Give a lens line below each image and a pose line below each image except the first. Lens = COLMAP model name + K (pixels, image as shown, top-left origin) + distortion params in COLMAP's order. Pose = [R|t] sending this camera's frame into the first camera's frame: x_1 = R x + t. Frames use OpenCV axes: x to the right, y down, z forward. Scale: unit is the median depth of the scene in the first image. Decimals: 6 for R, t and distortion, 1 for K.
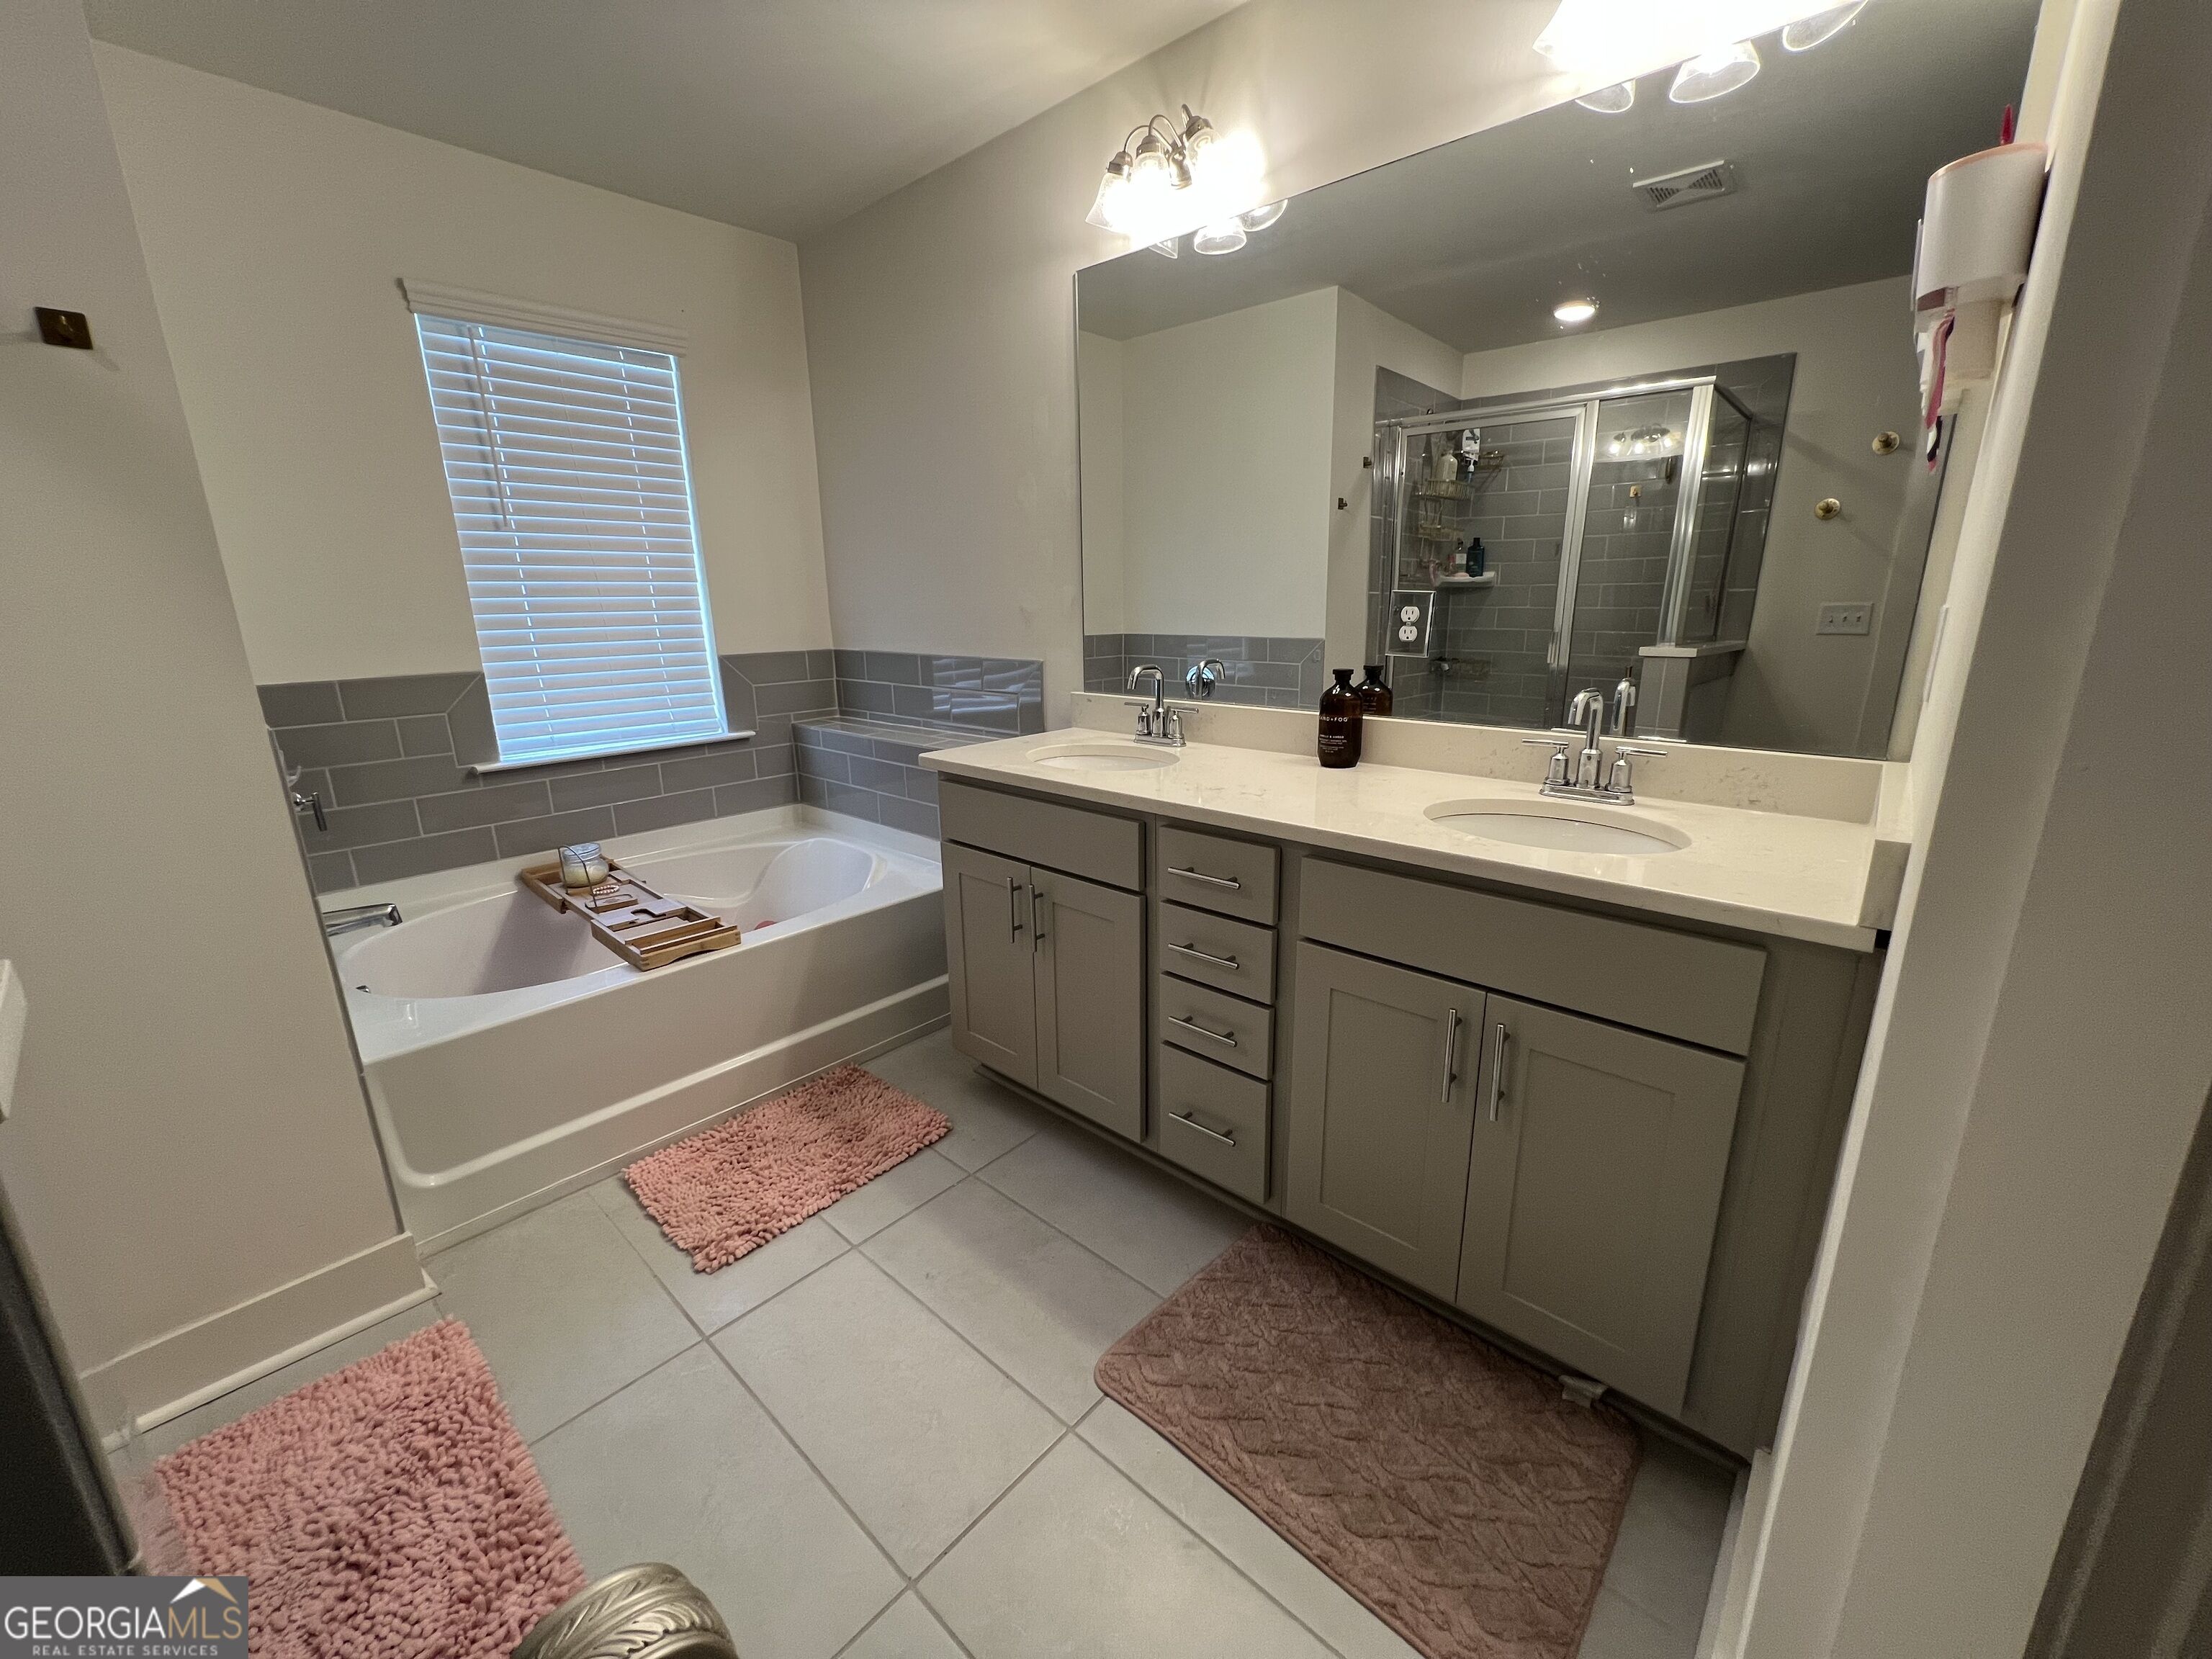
lens RADIAL K [[885.4, 0, 1103.9], [0, 885.4, 822.7], [0, 0, 1]] dist [-0.002736, 0.000763]
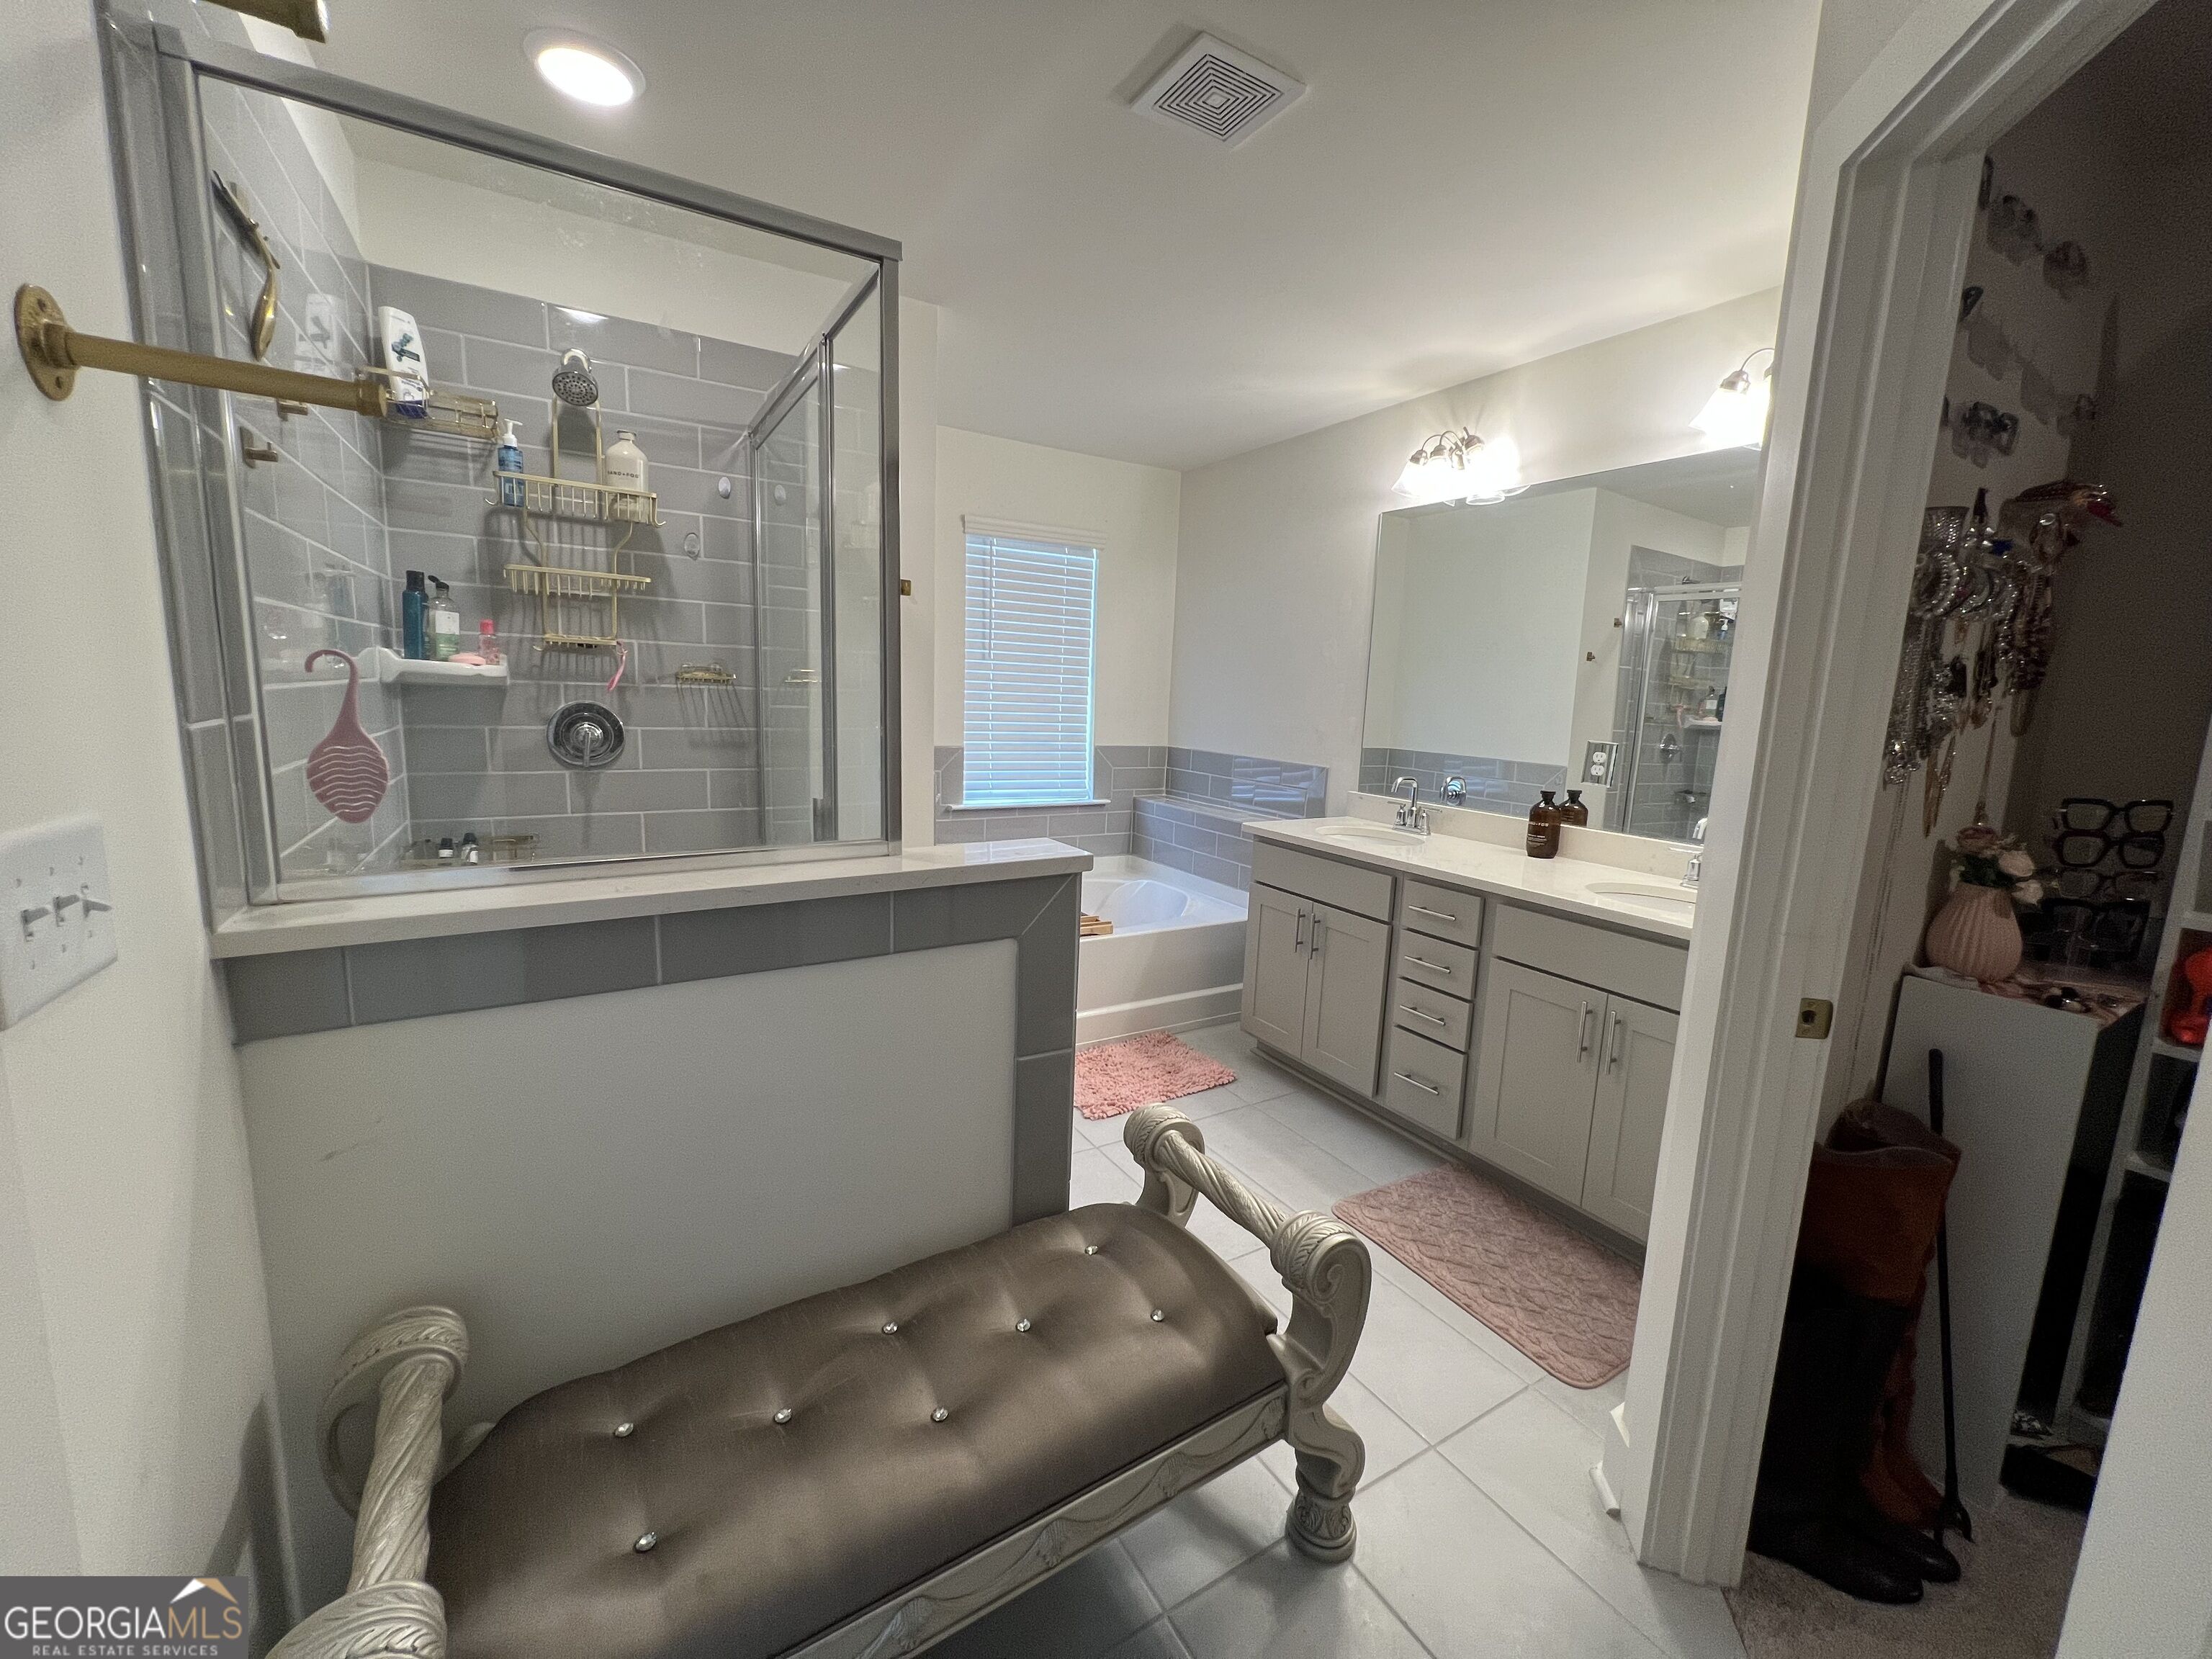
lens RADIAL K [[885.4, 0, 1103.9], [0, 885.4, 822.7], [0, 0, 1]] dist [-0.002736, 0.000763]
pose [[0.957697, 0.095195, -0.271577, -0.026616], [-0.123382, 0.988393, -0.088639, 0.087548], [0.259987, 0.118397, 0.958326, -0.520811]]
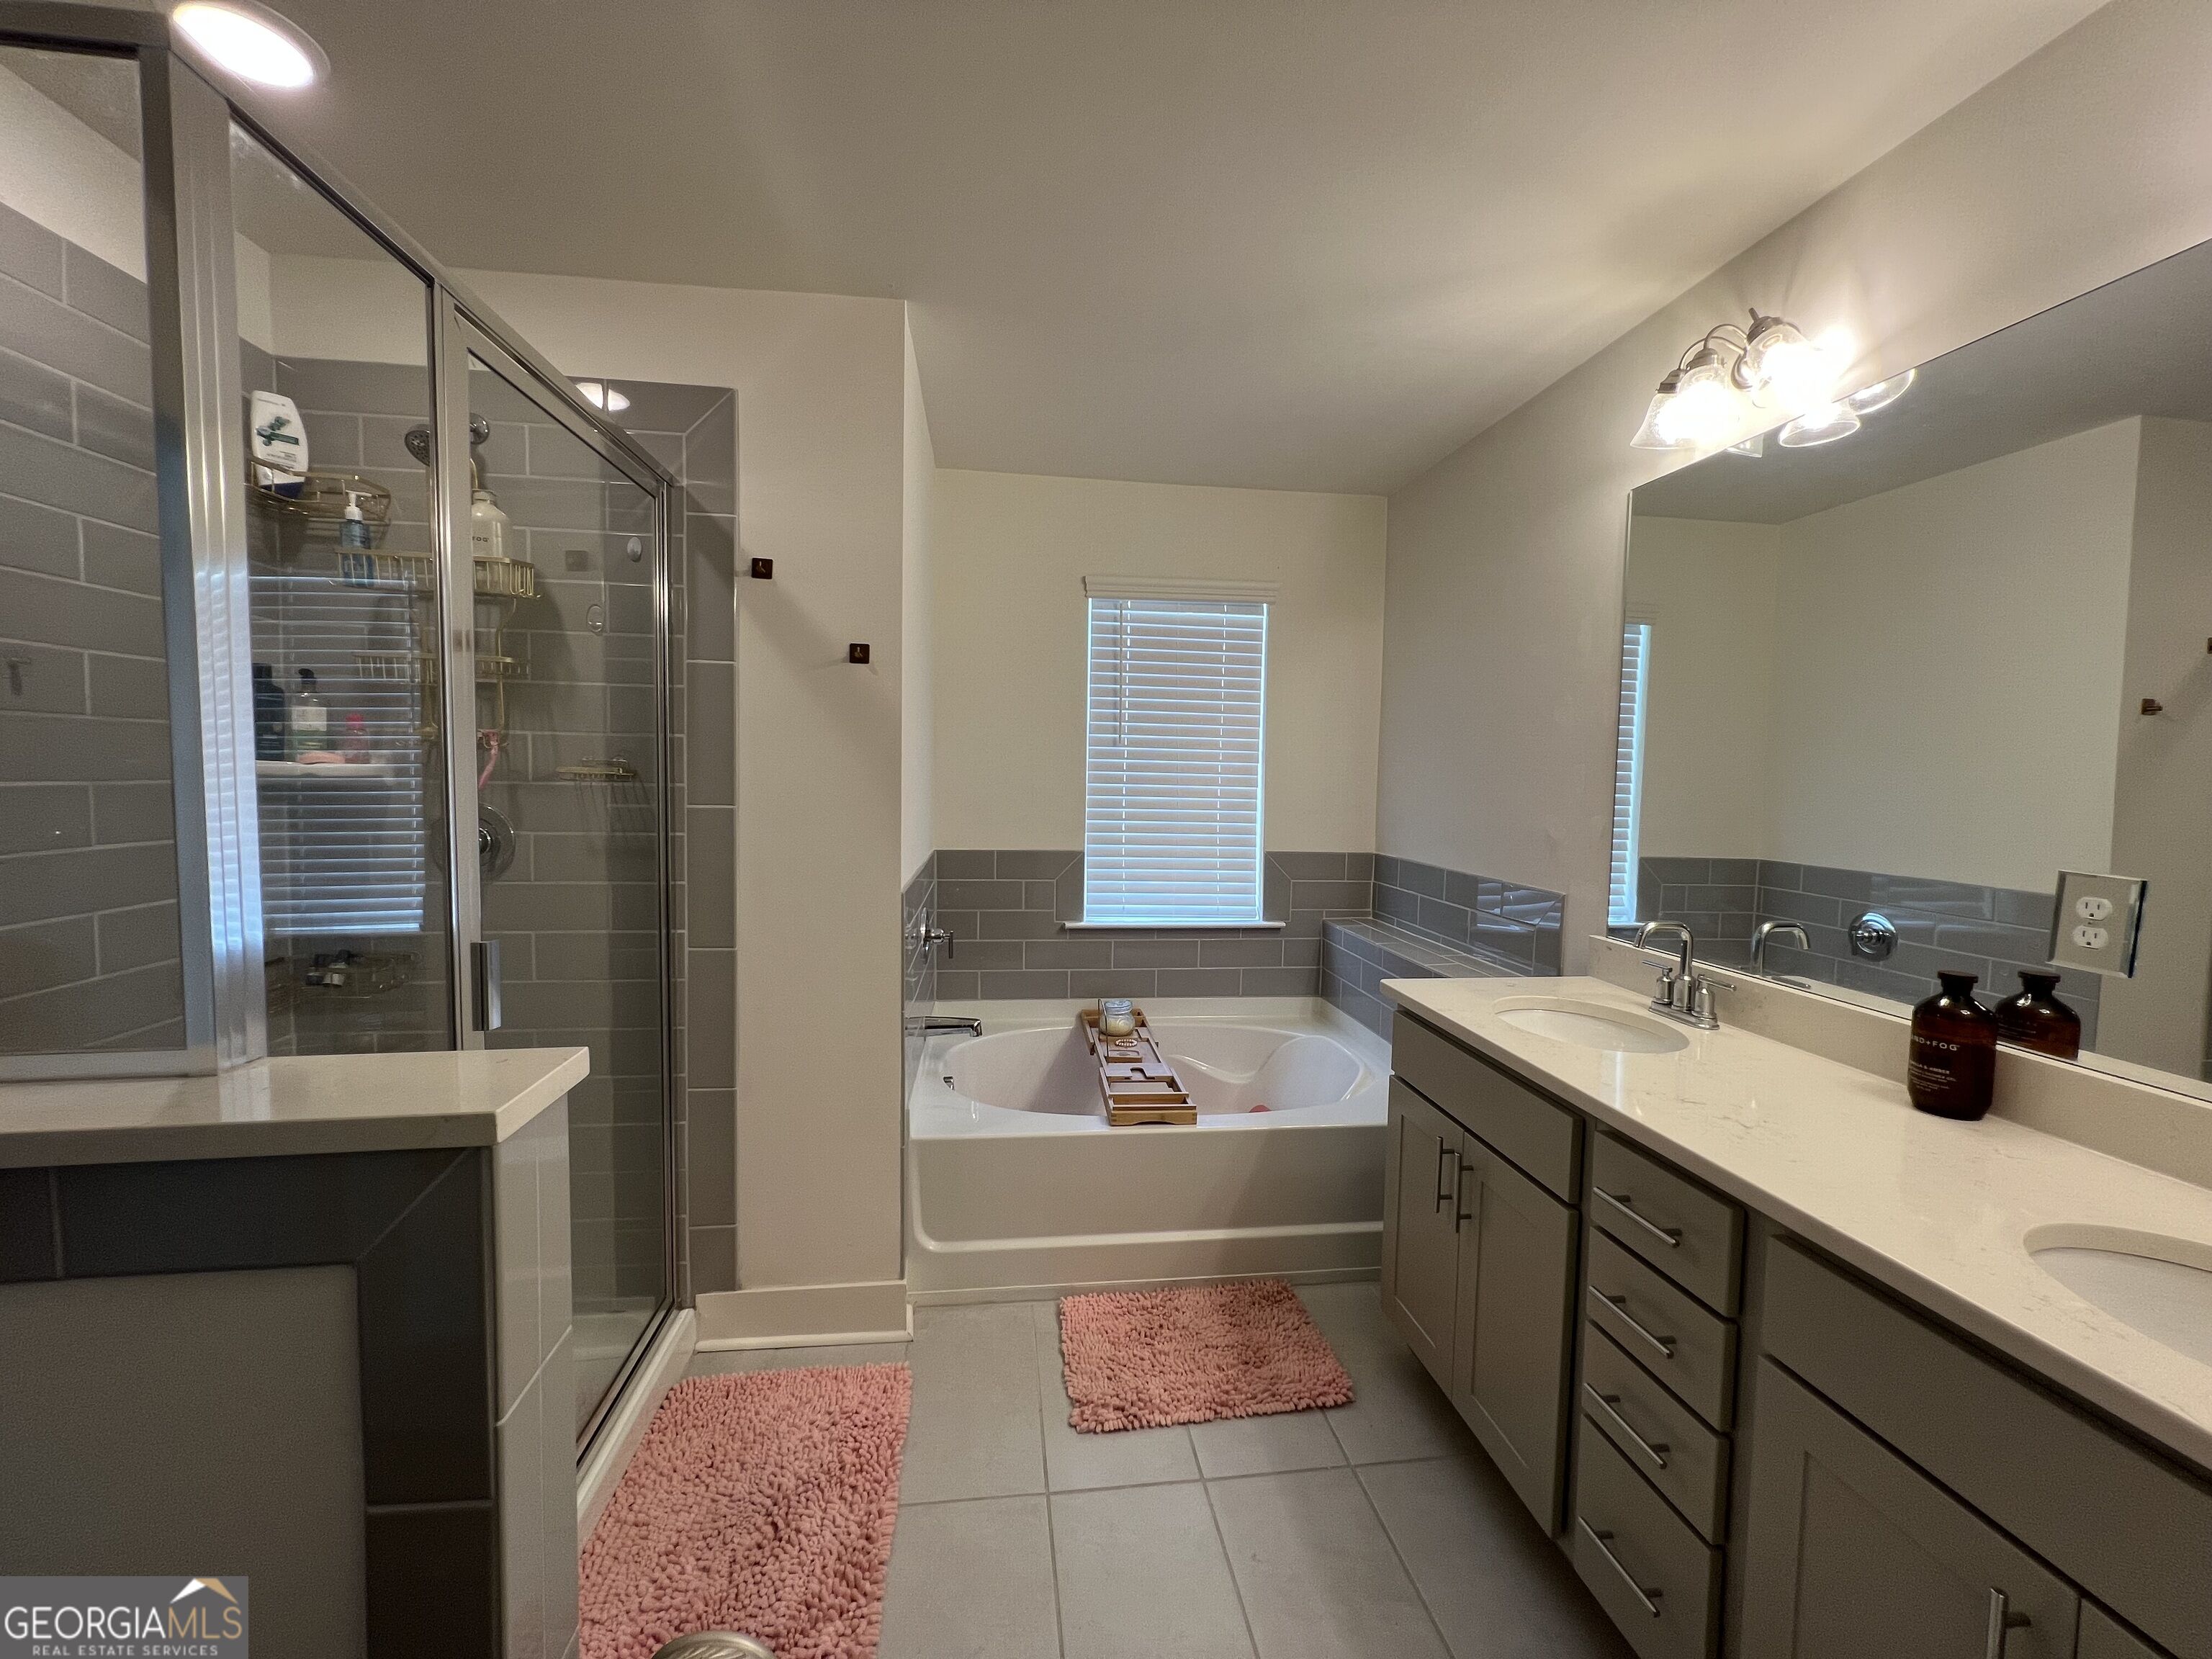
lens RADIAL K [[885.4, 0, 1103.9], [0, 885.4, 822.7], [0, 0, 1]] dist [-0.002736, 0.000763]
pose [[0.763385, 0.067380, -0.642420, 0.177159], [-0.192083, 0.973234, -0.126174, -0.065448], [0.616723, 0.219717, 0.755895, 0.038513]]
